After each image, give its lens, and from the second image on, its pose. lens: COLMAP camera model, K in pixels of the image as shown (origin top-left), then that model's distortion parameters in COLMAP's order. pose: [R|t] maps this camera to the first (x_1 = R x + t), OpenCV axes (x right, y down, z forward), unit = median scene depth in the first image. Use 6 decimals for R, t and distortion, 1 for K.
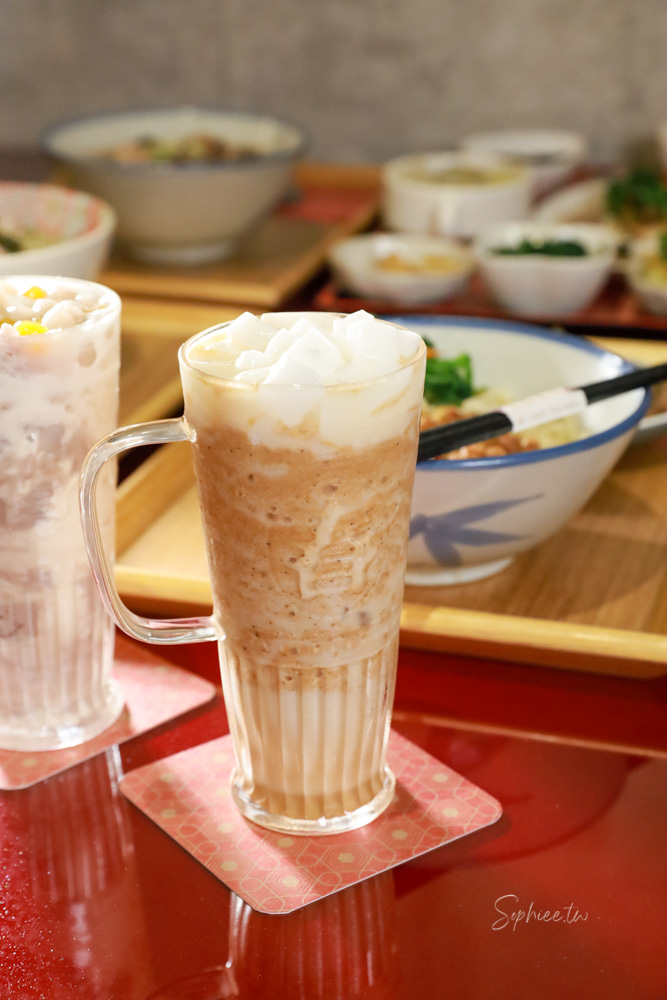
lens RADIAL K [[1693.6, 0, 332.5], [0, 1693.6, 471.2], [0, 0, 1]] dist [0.036430, 0.152990]
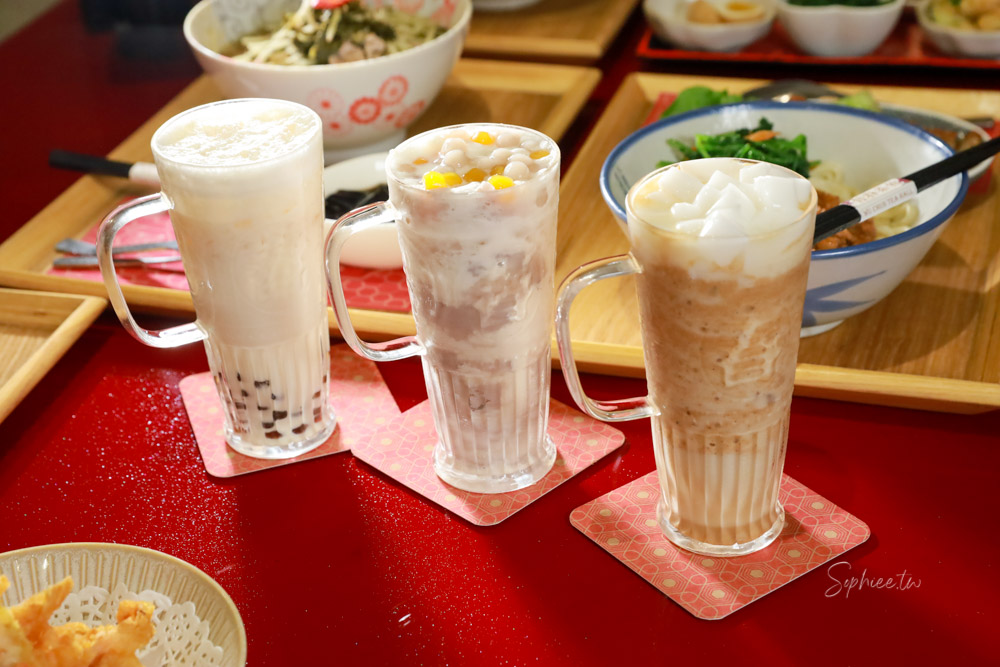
lens RADIAL K [[1693.6, 0, 512.7], [0, 1693.6, 332.7], [0, 0, 1]] dist [0.036430, 0.152990]
pose [[0.998948, -0.037619, -0.026234, -0.137805], [0.040831, 0.989984, 0.135148, -0.142075], [0.020887, -0.136077, 0.990478, -0.282017]]
